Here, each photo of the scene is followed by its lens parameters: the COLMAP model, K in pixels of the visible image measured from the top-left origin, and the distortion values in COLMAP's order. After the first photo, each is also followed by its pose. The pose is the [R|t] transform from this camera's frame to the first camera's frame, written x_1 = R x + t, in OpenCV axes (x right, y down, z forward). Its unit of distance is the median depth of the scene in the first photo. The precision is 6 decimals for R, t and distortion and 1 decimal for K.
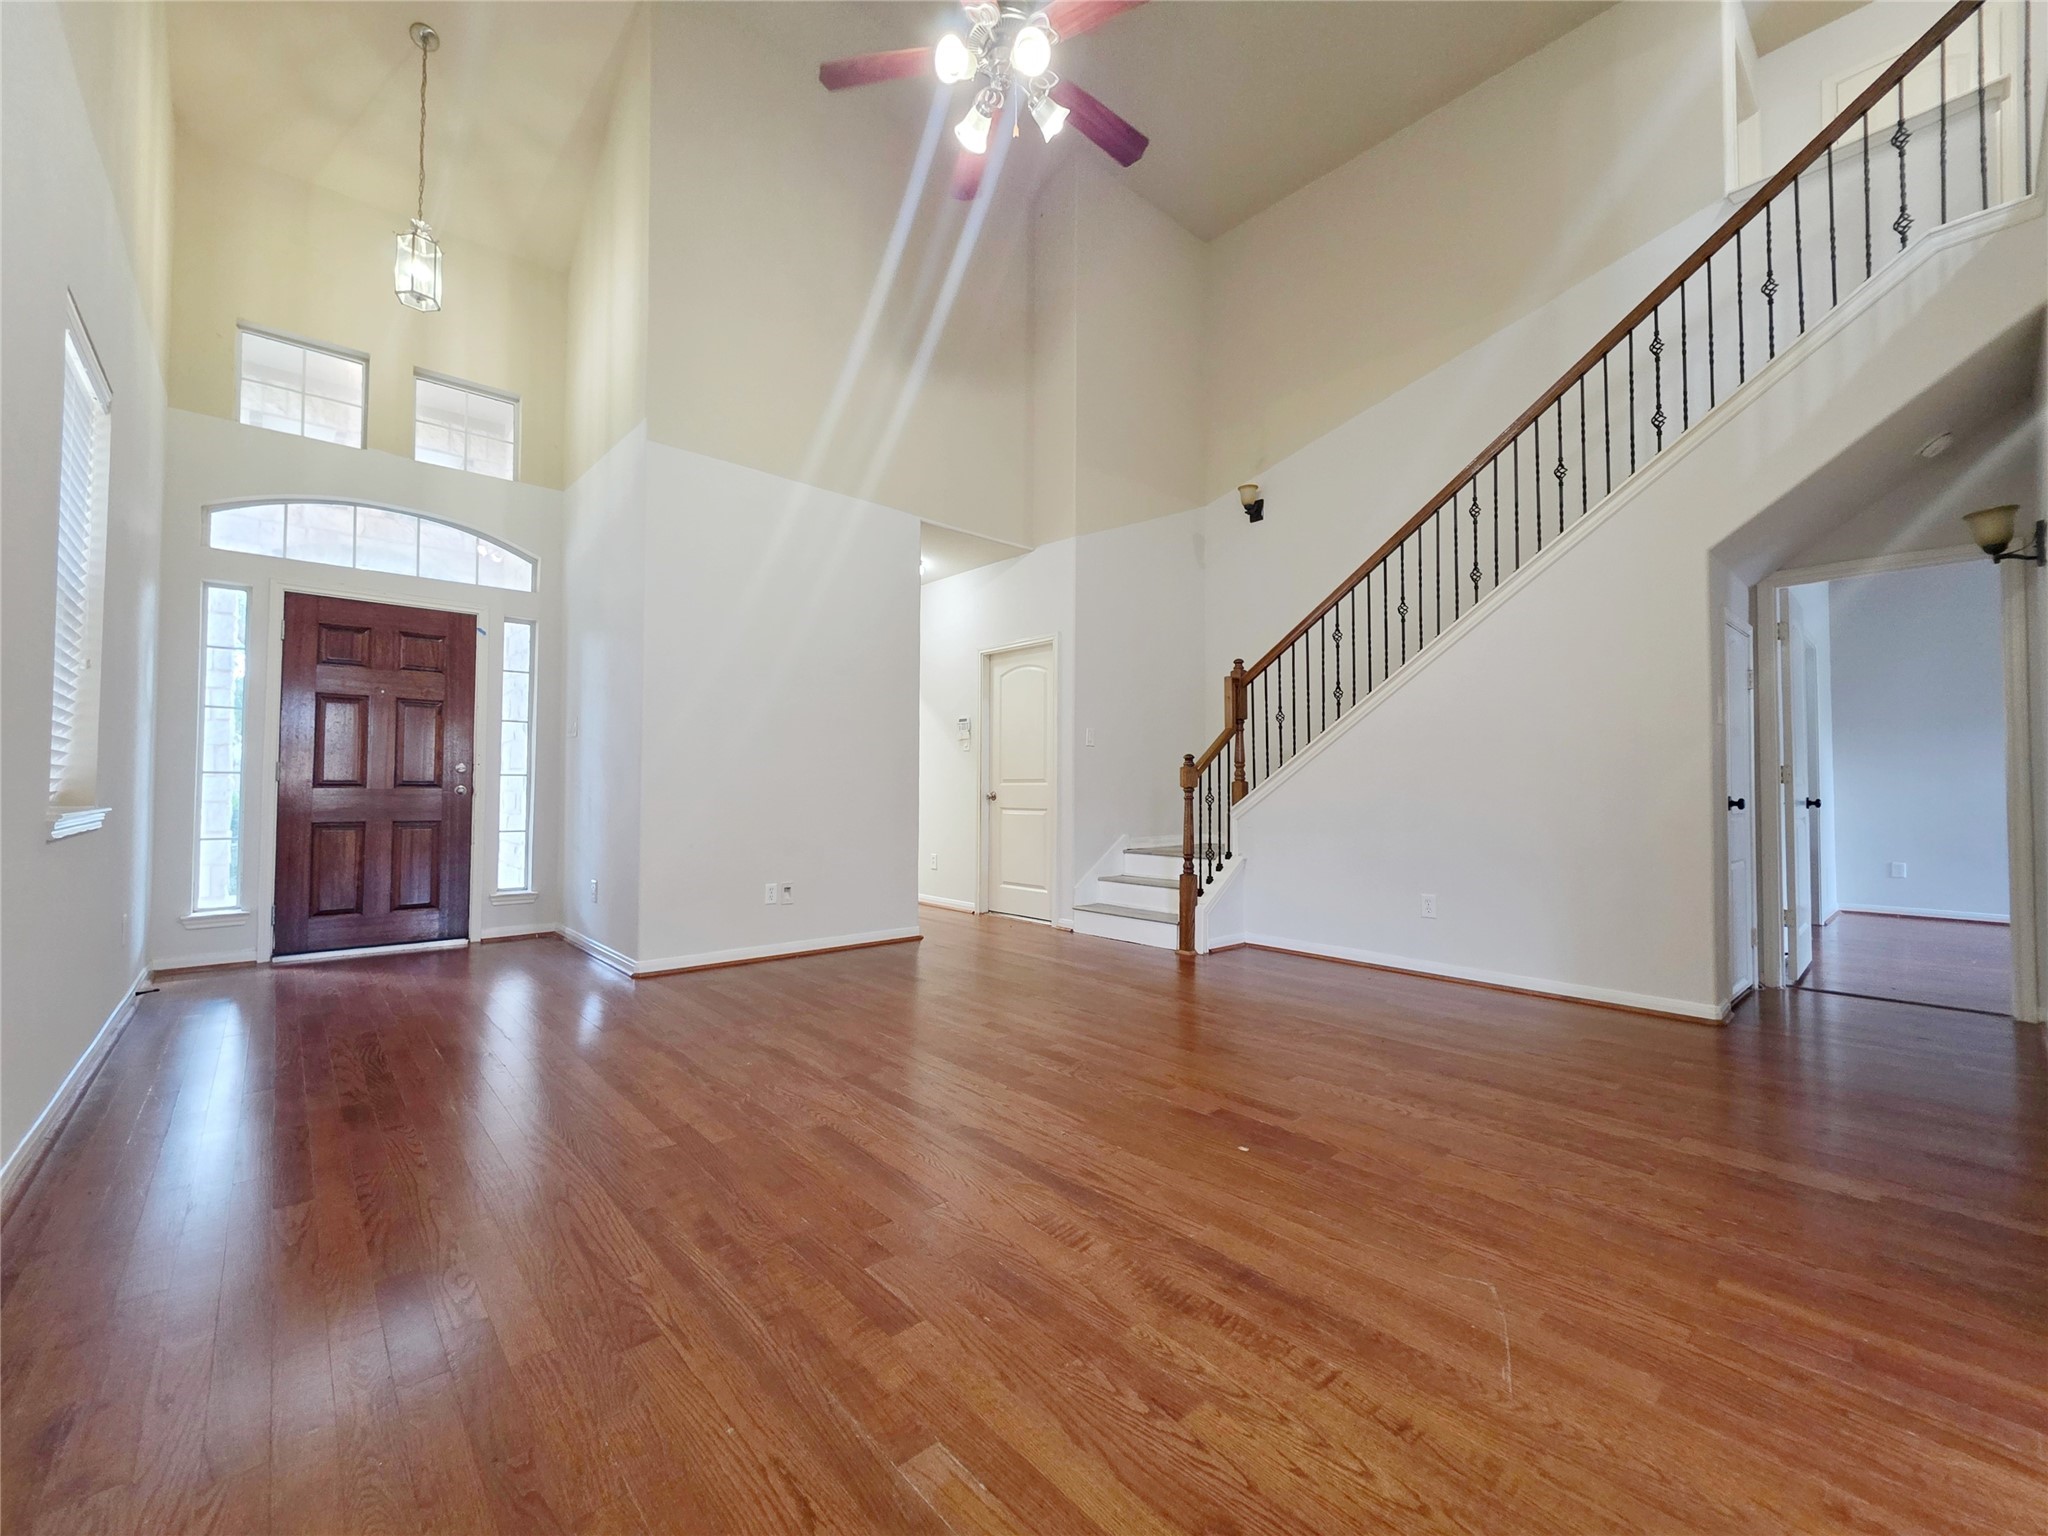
lens RADIAL K [[830.1, 0, 1024.0], [0, 830.1, 768.0], [0, 0, 1]] dist [0.008517, 0.007416]
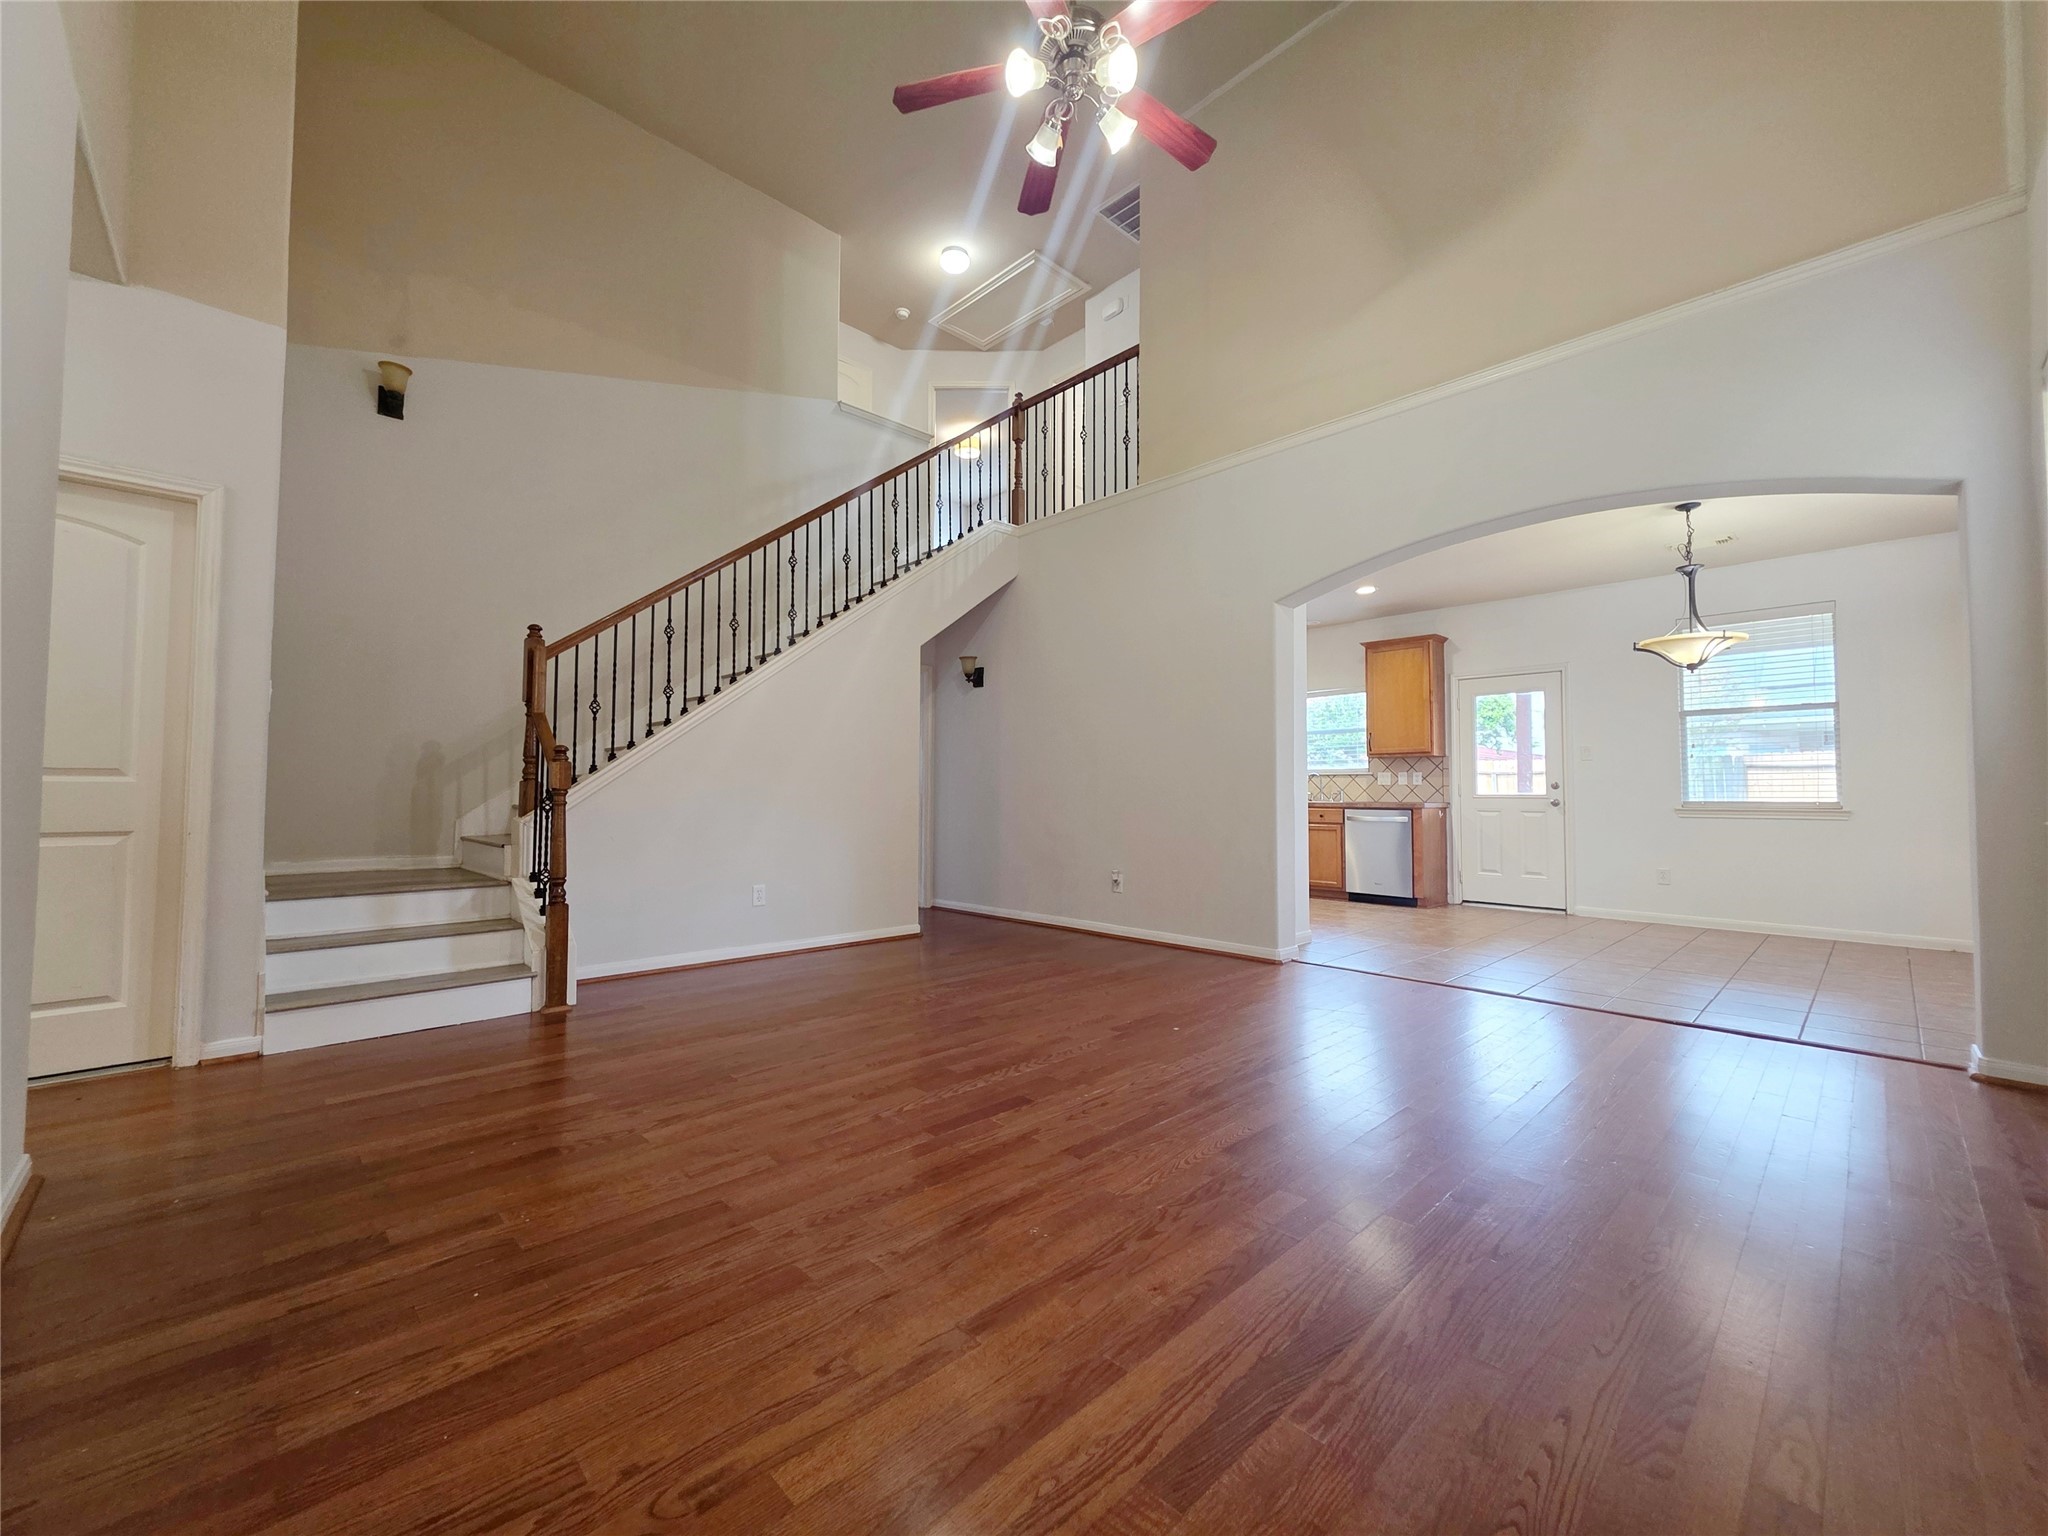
lens RADIAL K [[827.2, 0, 1024.0], [0, 827.2, 768.0], [0, 0, 1]] dist [-0.028206, 0.000004]
pose [[-0.044707, 0.030935, 0.998521, -0.872197], [-0.025680, 0.999155, -0.032104, 0.028826], [-0.998670, -0.027078, -0.043875, 0.958358]]
